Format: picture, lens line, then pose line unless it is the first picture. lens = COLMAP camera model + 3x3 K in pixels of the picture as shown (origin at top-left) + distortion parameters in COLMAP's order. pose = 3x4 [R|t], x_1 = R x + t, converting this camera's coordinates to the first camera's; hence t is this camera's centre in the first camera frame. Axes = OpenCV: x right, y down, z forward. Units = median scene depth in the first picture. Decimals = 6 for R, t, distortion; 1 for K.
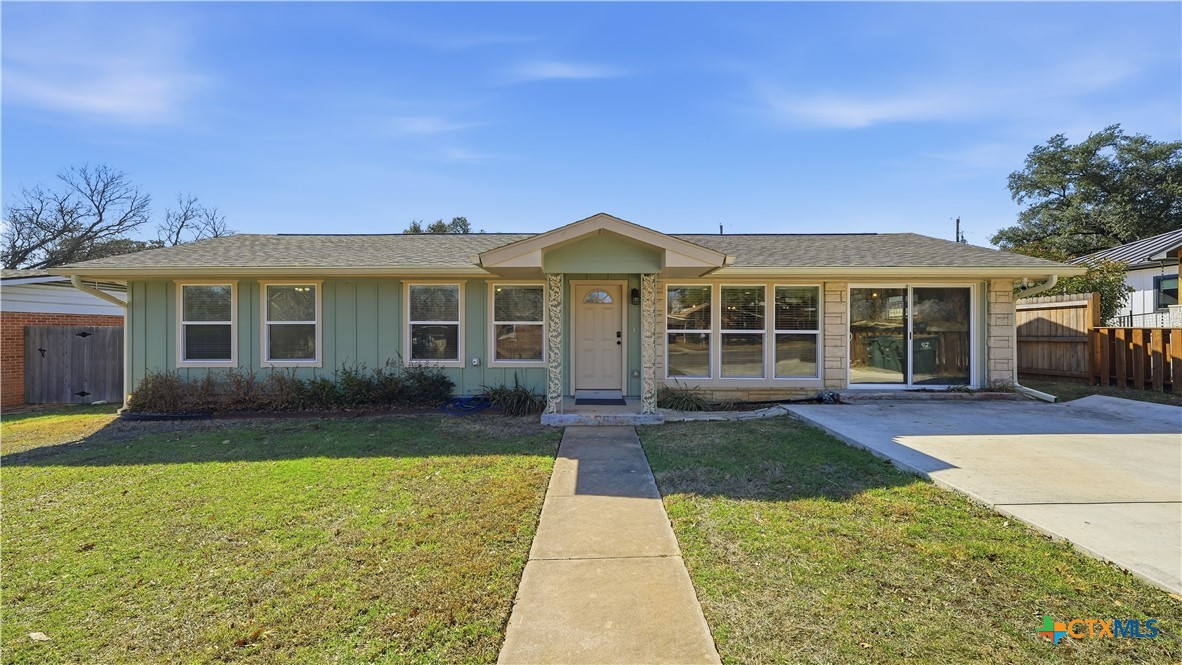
lens RADIAL K [[476.3, 0, 590.1], [0, 476.3, 331.5], [0, 0, 1]] dist [-0.000657, 0.000372]
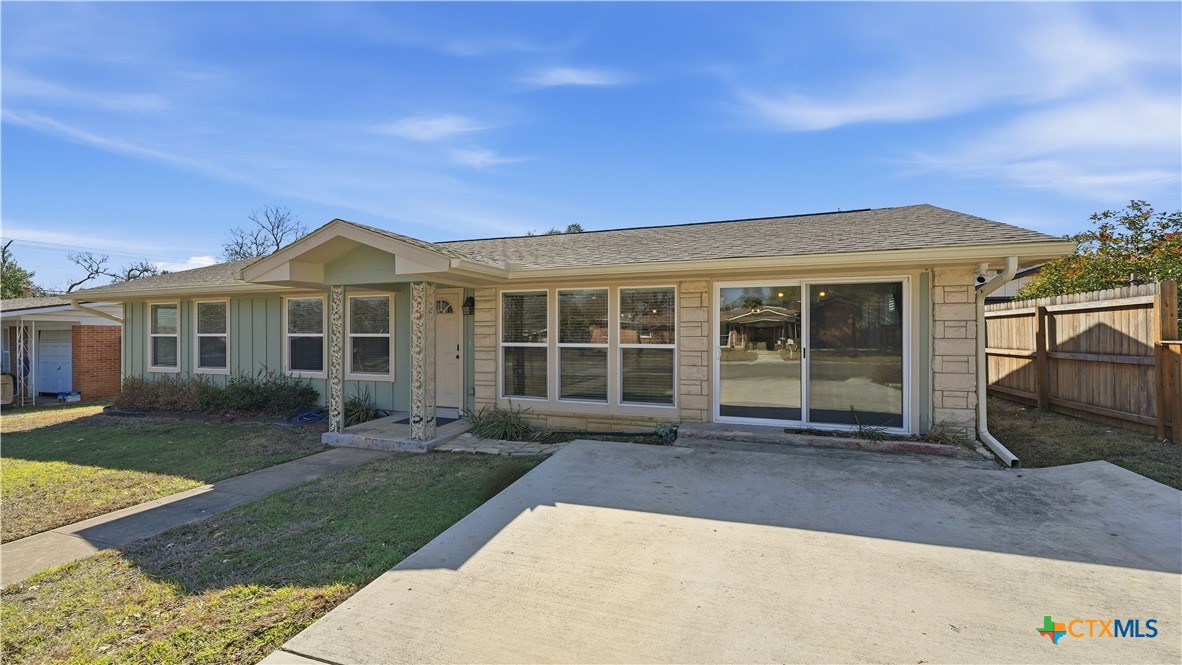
lens RADIAL K [[476.3, 0, 590.1], [0, 476.3, 331.5], [0, 0, 1]] dist [-0.000657, 0.000372]
pose [[0.944032, -0.003471, -0.329837, 0.601385], [0.002840, 0.999993, -0.002395, -0.021589], [0.329843, 0.001324, 0.944035, 0.225157]]
